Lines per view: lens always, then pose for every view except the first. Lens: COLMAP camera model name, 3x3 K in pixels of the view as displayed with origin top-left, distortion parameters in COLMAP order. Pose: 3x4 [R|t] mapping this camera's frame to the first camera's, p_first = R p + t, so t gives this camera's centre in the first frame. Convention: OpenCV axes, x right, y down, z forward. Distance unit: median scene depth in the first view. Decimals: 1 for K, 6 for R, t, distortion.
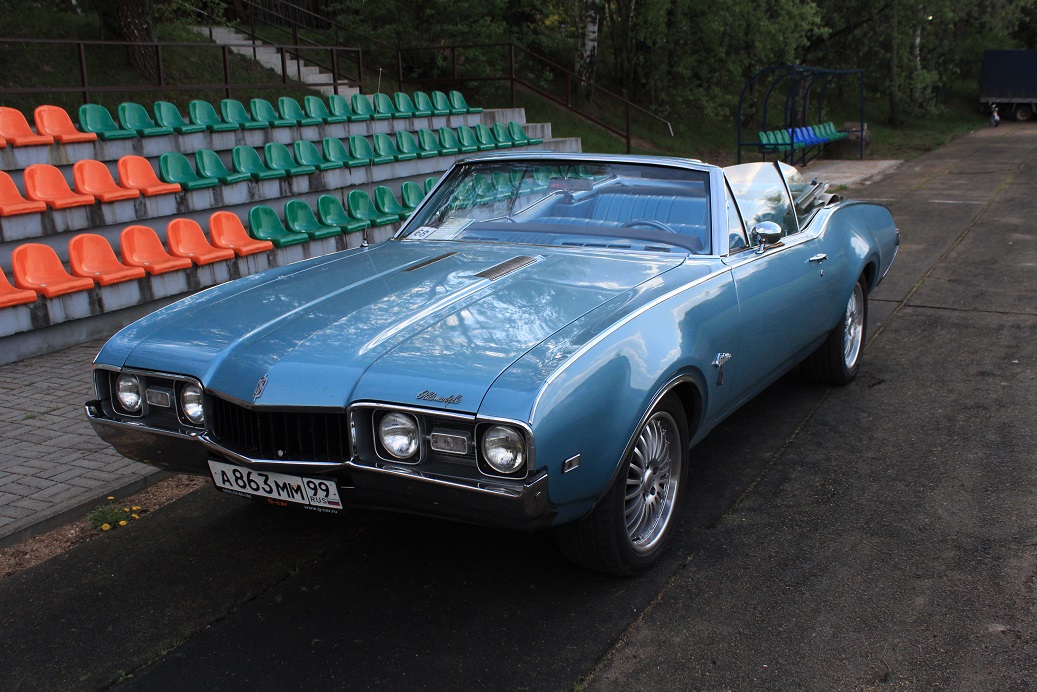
lens RADIAL K [[1149.2, 0, 518.5], [0, 1149.2, 346.0], [0, 0, 1]] dist [-0.165178, 0.190198]
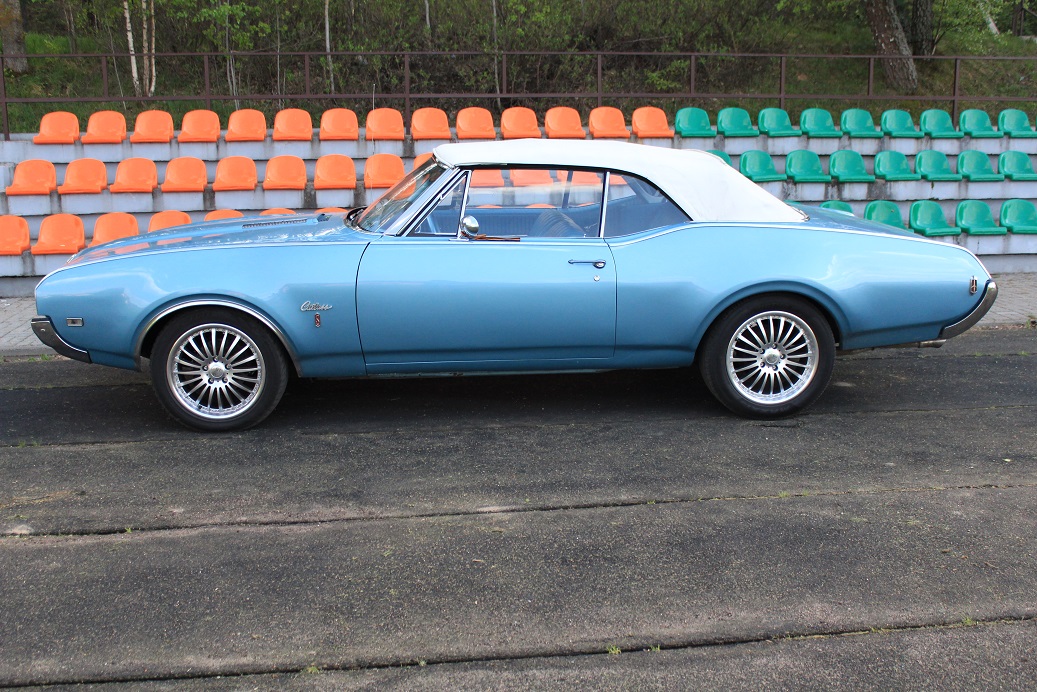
lens RADIAL K [[1149.2, 0, 518.5], [0, 1149.2, 346.0], [0, 0, 1]] dist [-0.165178, 0.190198]
pose [[0.544962, 0.180914, -0.818710, 0.525186], [-0.188581, 0.977873, 0.090559, -0.039286], [0.816978, 0.105042, 0.567021, 0.175672]]
